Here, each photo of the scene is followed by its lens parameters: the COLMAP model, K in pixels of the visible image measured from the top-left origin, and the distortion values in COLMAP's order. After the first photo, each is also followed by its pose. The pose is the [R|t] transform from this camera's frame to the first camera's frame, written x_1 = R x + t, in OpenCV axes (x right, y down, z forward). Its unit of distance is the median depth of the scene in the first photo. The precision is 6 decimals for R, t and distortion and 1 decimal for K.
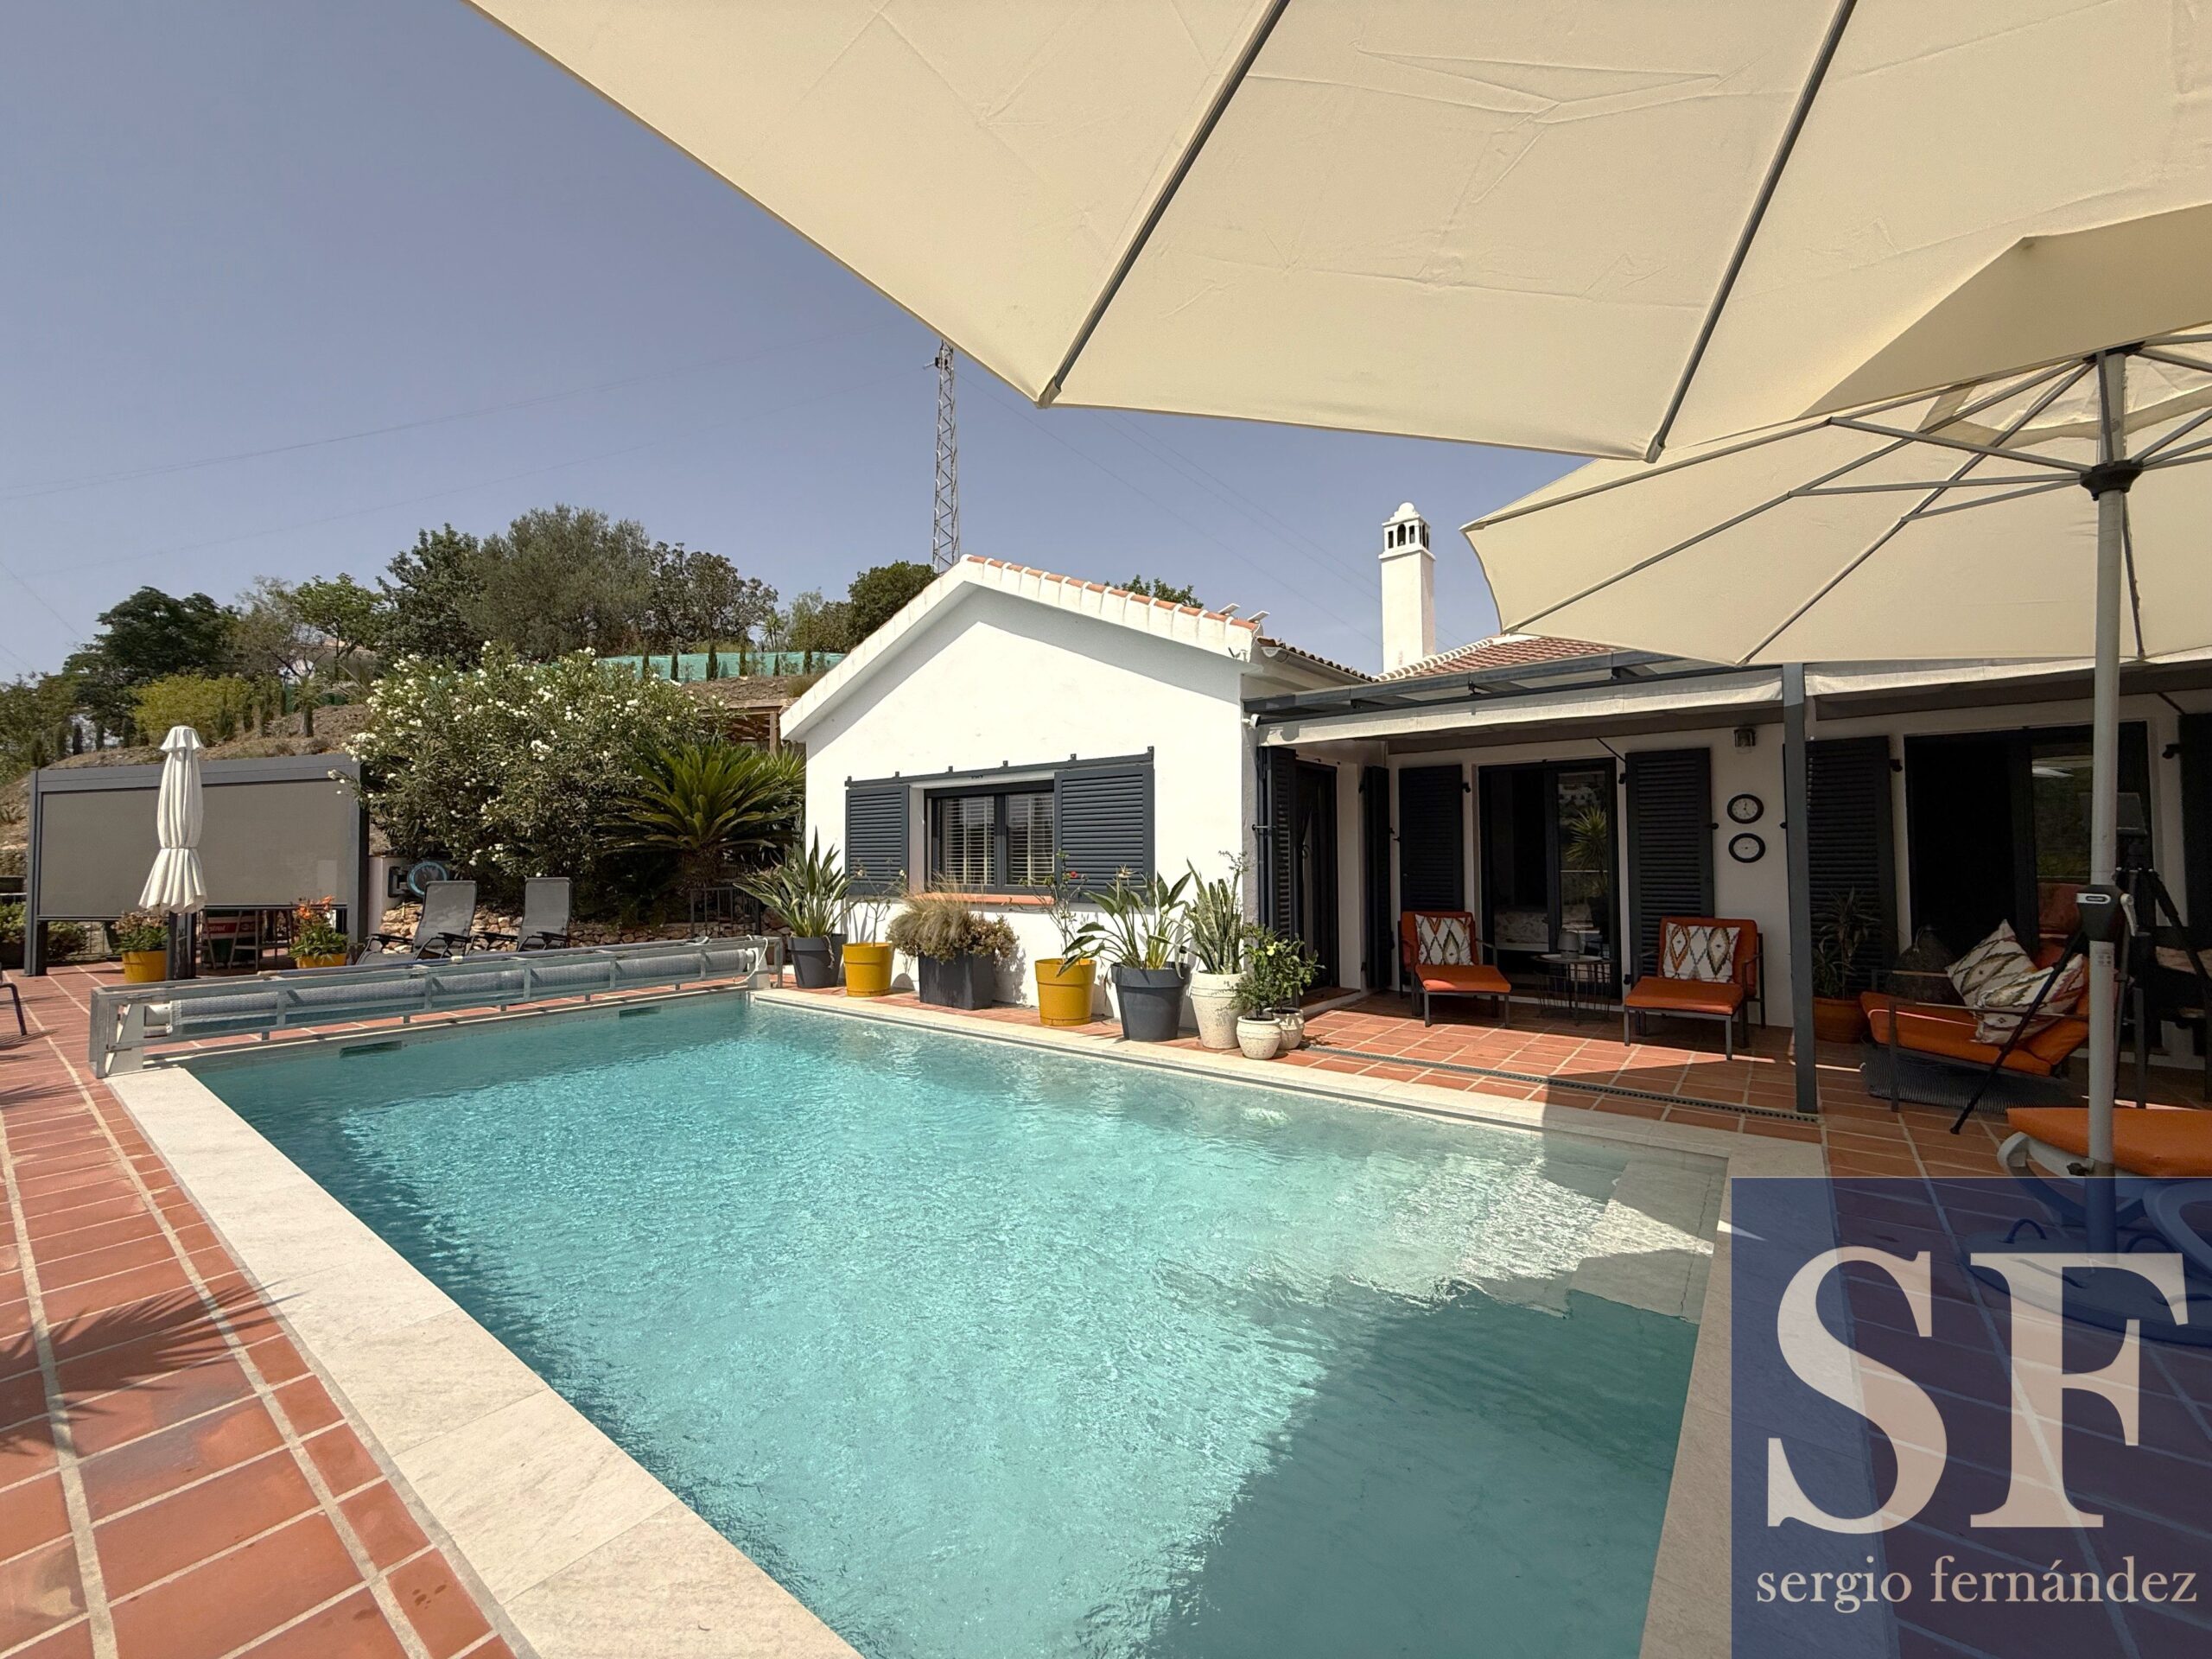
lens RADIAL K [[883.2, 0, 1107.8], [0, 883.2, 828.8], [0, 0, 1]] dist [0.001458, 0.000156]
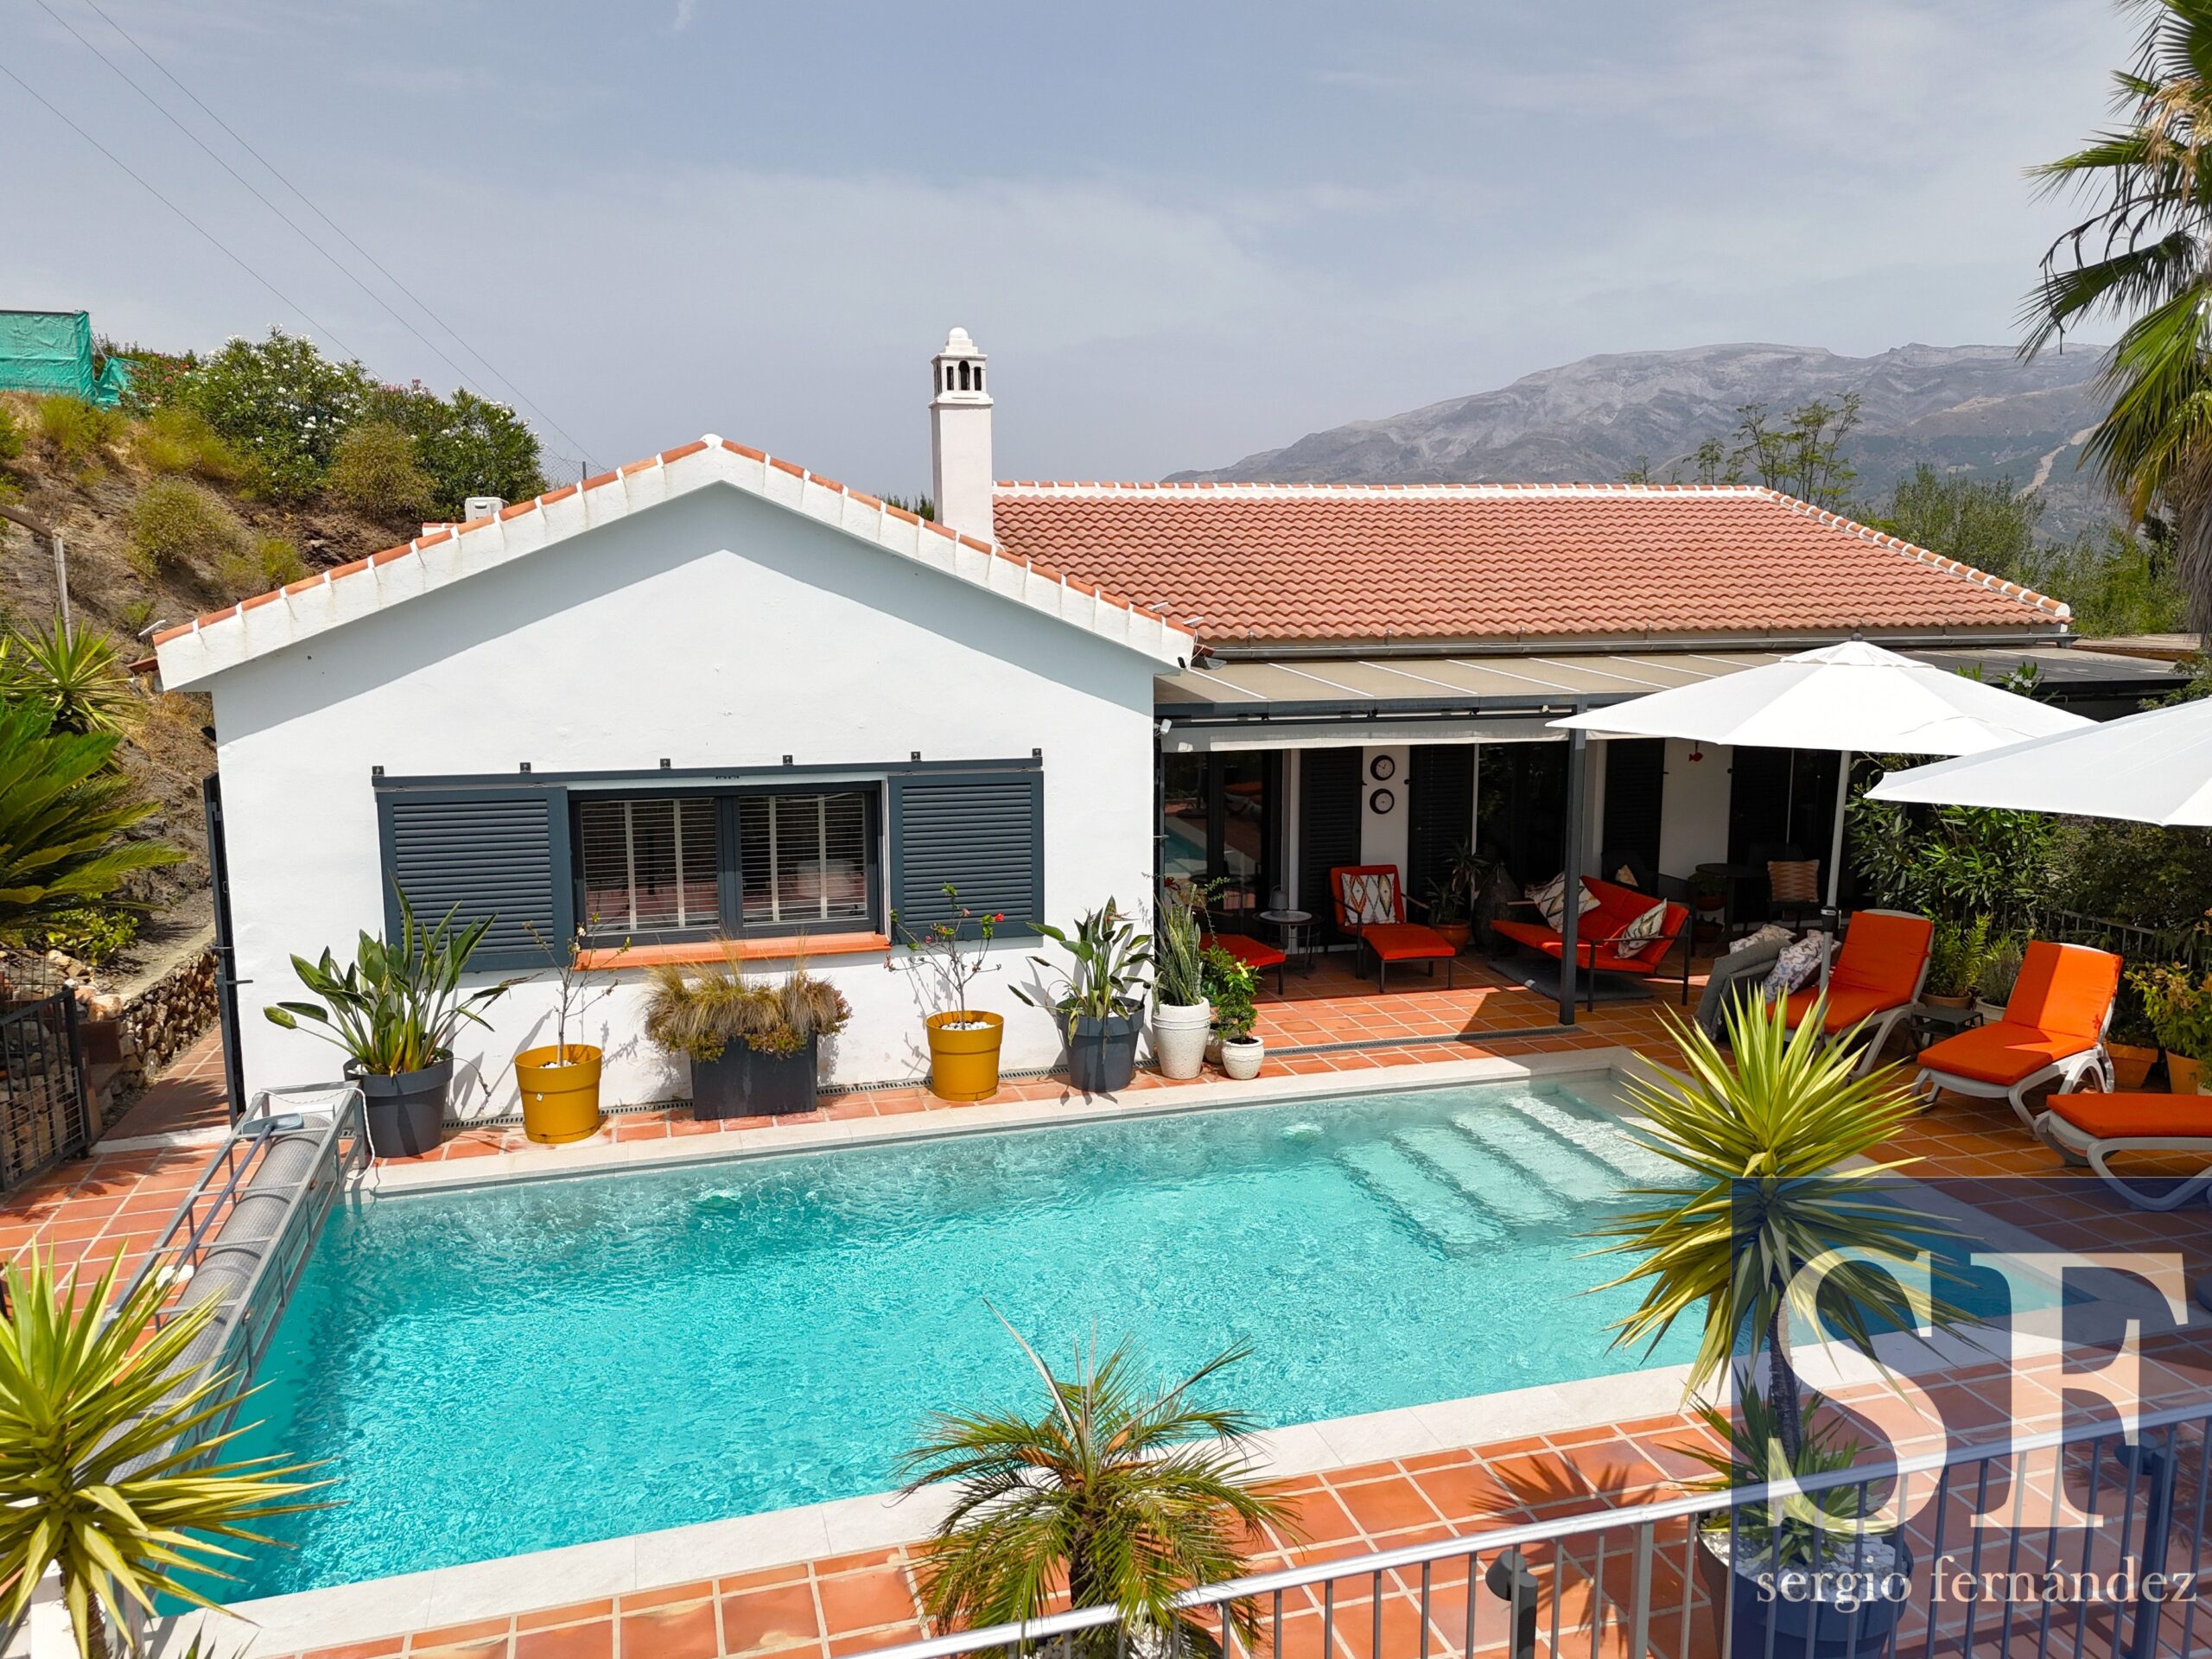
lens RADIAL K [[1641.0, 0, 1119.2], [0, 1641.0, 826.4], [0, 0, 1]] dist [0.070760, -0.000139]
pose [[0.578241, -0.119269, 0.807101, -1.133770], [-0.029866, 0.985499, 0.167030, -0.274774], [-0.815319, -0.120688, 0.566294, 0.050664]]
